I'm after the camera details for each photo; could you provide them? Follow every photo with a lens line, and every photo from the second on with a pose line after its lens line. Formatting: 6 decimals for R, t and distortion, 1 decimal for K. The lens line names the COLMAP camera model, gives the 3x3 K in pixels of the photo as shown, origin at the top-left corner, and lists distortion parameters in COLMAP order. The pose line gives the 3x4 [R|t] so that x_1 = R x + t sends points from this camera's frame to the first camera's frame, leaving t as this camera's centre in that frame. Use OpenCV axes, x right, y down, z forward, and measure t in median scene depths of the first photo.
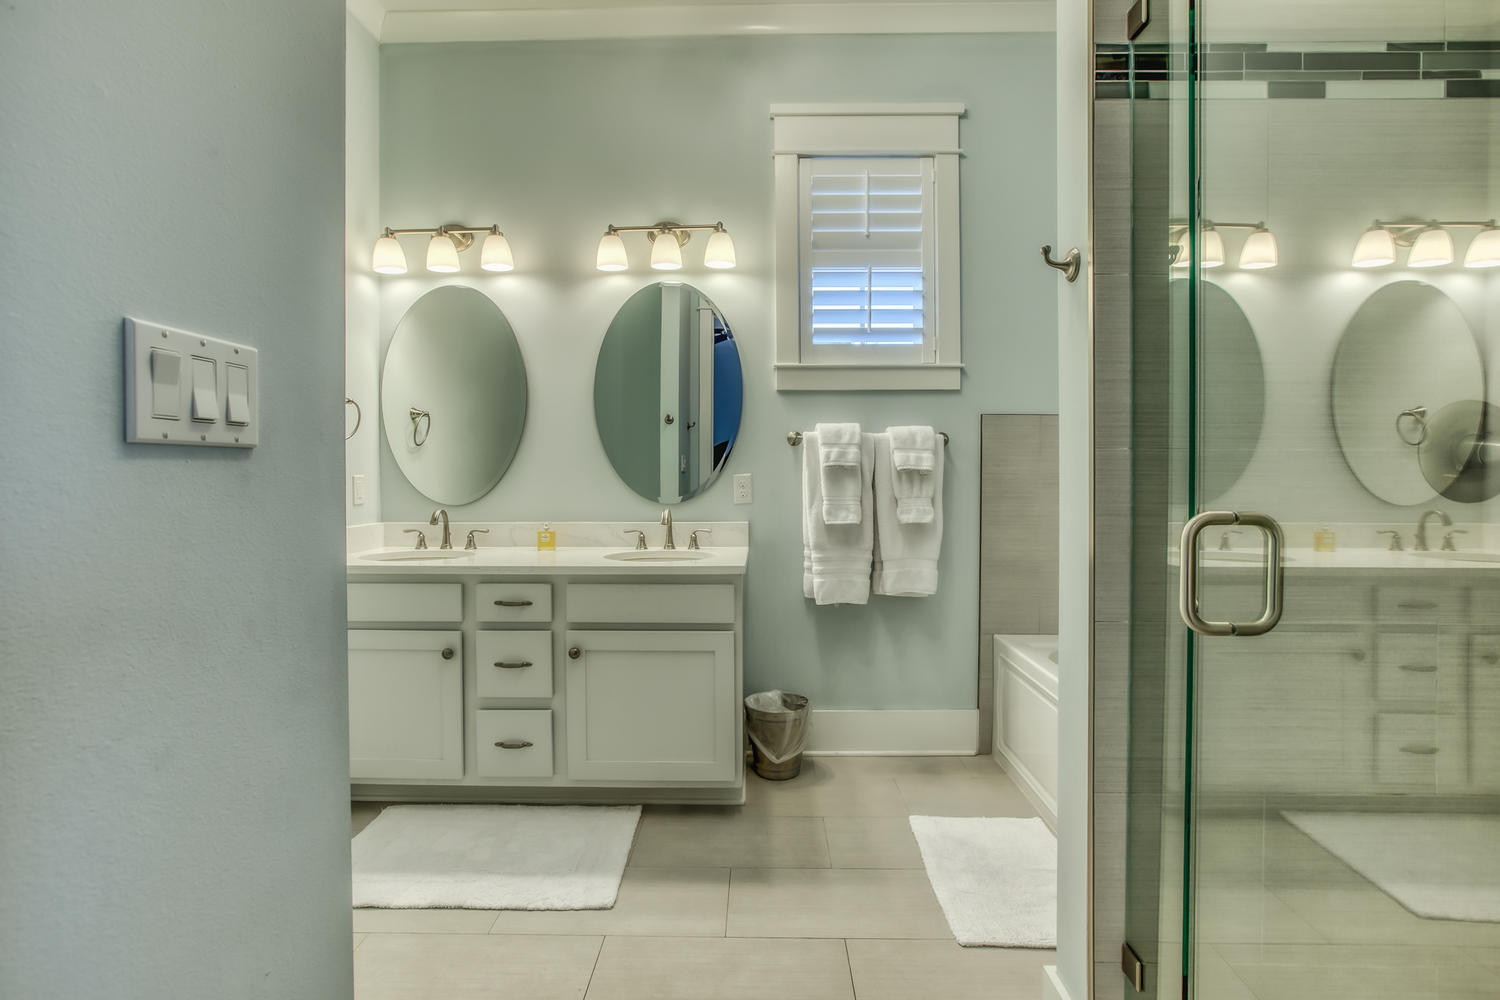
lens RADIAL K [[687.8, 0, 752.7], [0, 687.8, 486.8], [0, 0, 1]] dist [-0.026431, 0.011644]
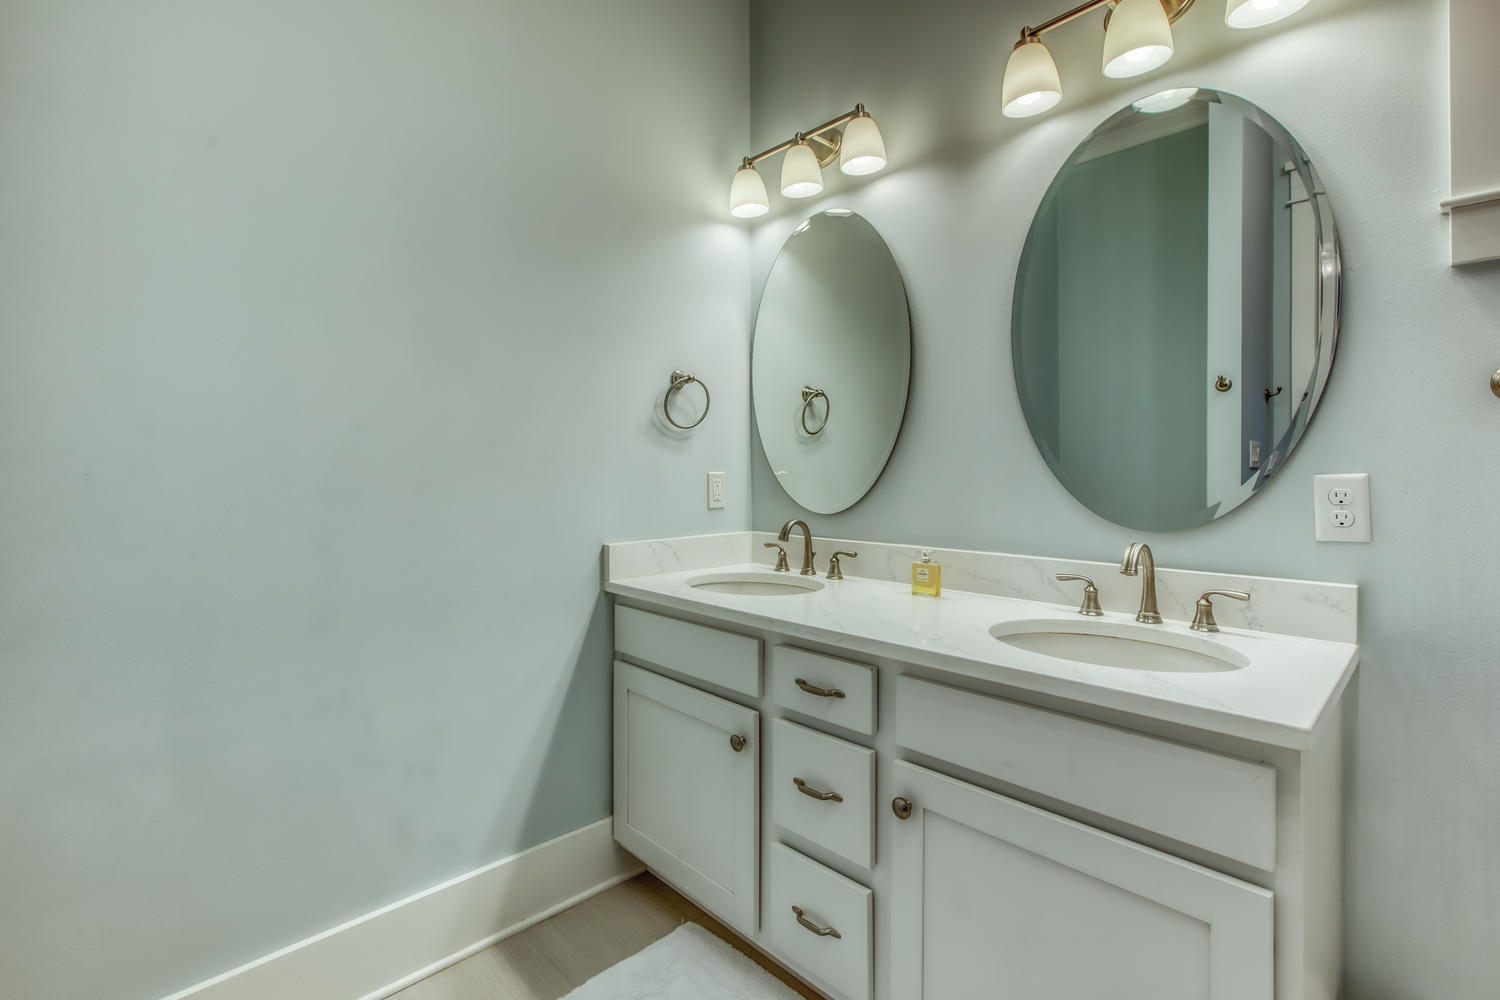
lens RADIAL K [[687.8, 0, 753.3], [0, 687.8, 466.6], [0, 0, 1]] dist [-0.026431, 0.011644]
pose [[0.703693, 0.000033, -0.710504, 0.030033], [-0.014859, 0.999782, -0.014670, -0.011872], [0.710348, 0.020881, 0.703541, 0.444295]]
